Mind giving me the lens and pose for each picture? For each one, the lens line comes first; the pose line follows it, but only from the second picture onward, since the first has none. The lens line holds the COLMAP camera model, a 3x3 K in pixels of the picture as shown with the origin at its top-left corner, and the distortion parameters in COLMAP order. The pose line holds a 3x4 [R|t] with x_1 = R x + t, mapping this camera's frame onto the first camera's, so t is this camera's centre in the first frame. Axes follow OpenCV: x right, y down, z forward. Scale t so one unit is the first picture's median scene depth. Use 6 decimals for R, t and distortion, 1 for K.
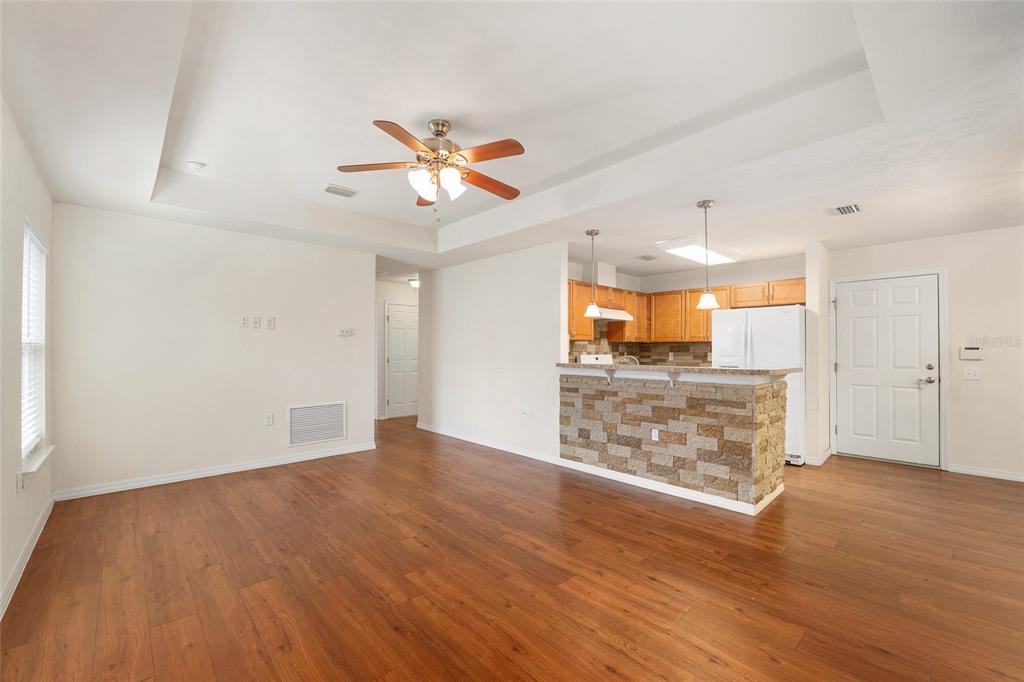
lens RADIAL K [[422.5, 0, 508.5], [0, 422.5, 343.0], [0, 0, 1]] dist [-0.011979, 0.000291]
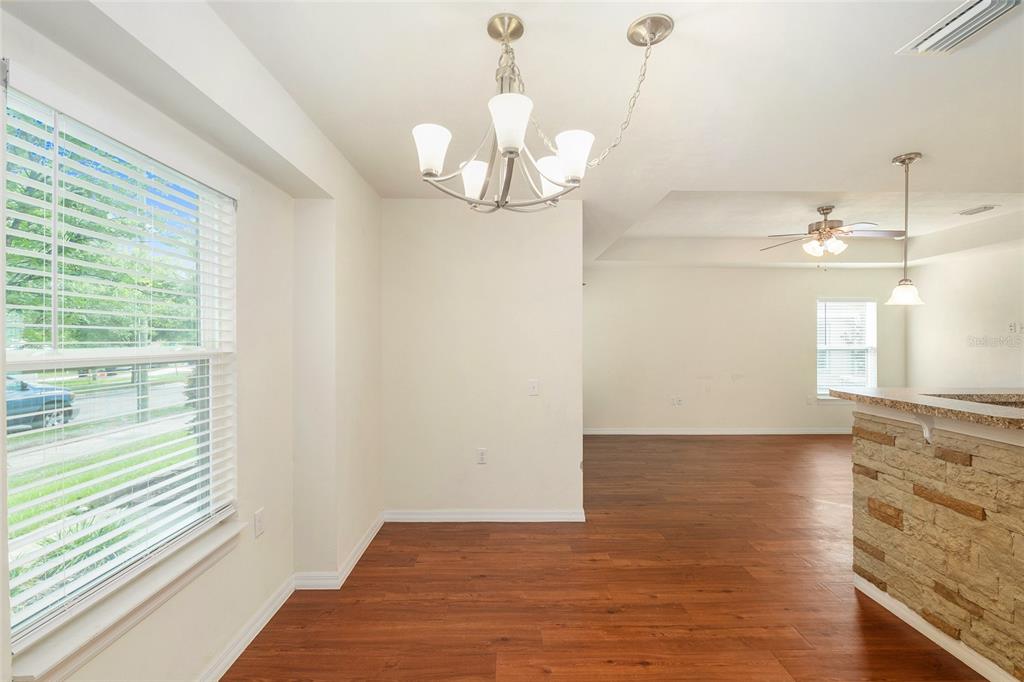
lens RADIAL K [[431.5, 0, 512.0], [0, 431.5, 341.0], [0, 0, 1]] dist [-0.009978, 0.000139]
pose [[-0.677407, -0.000865, -0.735608, 1.211139], [0.010366, 0.999889, -0.010722, -0.017700], [0.735535, -0.014888, -0.677323, 0.833641]]
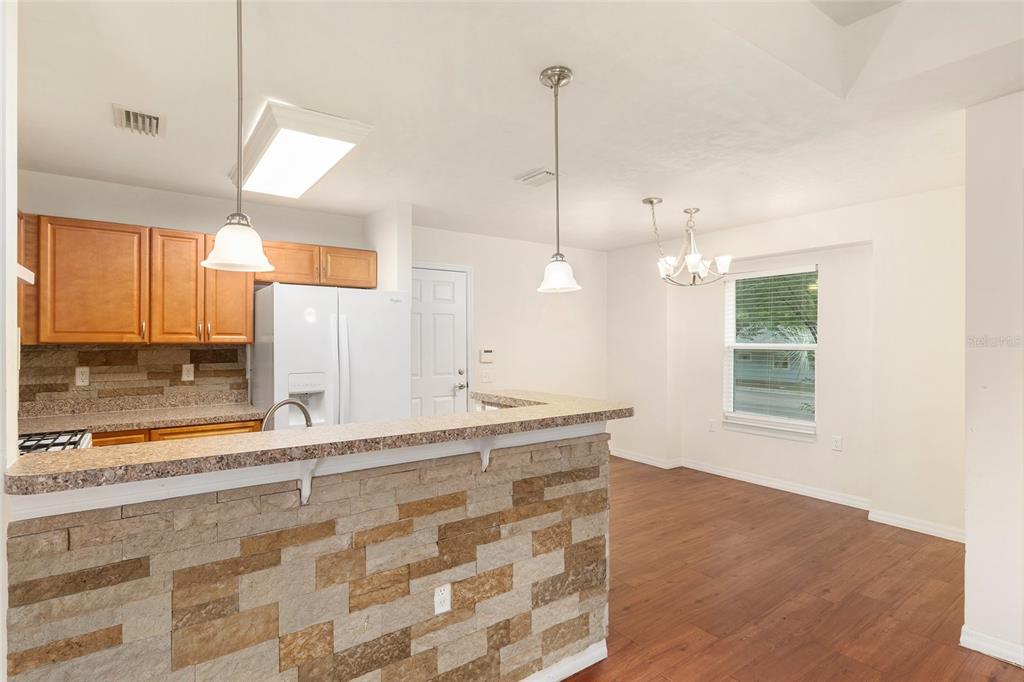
lens RADIAL K [[508.1, 0, 508.9], [0, 508.1, 338.8], [0, 0, 1]] dist [0.001122, -0.000235]
pose [[0.127608, -0.002287, 0.991822, -0.103525], [-0.016734, 0.999850, 0.004459, -0.024138], [-0.991683, -0.017166, 0.127551, 0.817216]]
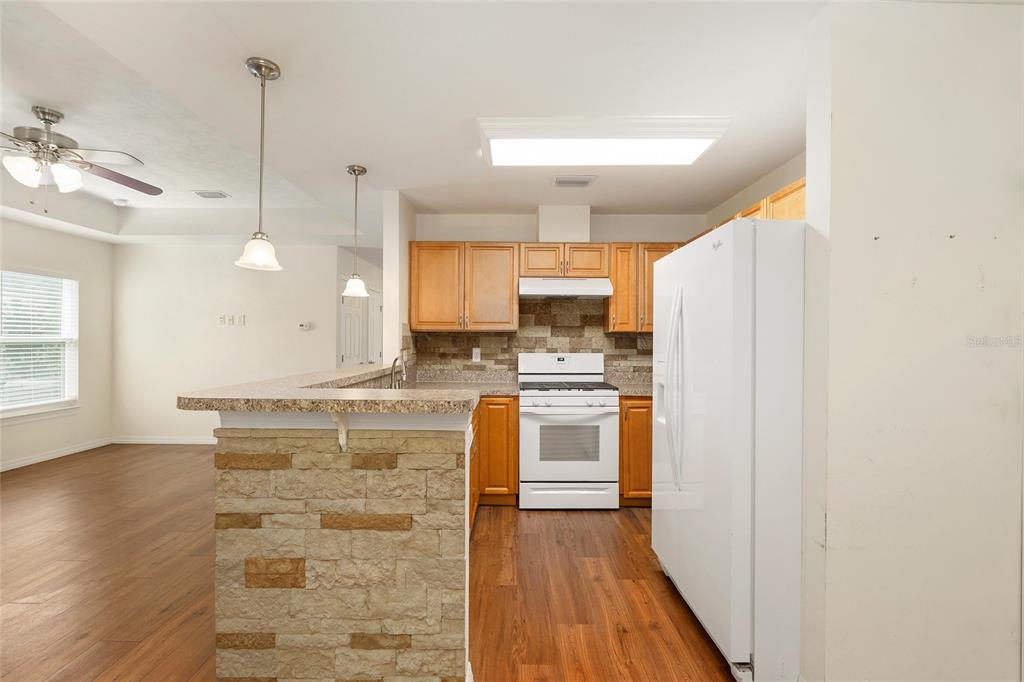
lens RADIAL K [[445.7, 0, 506.1], [0, 445.7, 339.5], [0, 0, 1]] dist [-0.003668, -0.000439]
pose [[0.724945, -0.000162, -0.688807, 0.887760], [0.007785, 0.999938, 0.007958, 0.002528], [0.688763, -0.011131, 0.724901, 0.675935]]
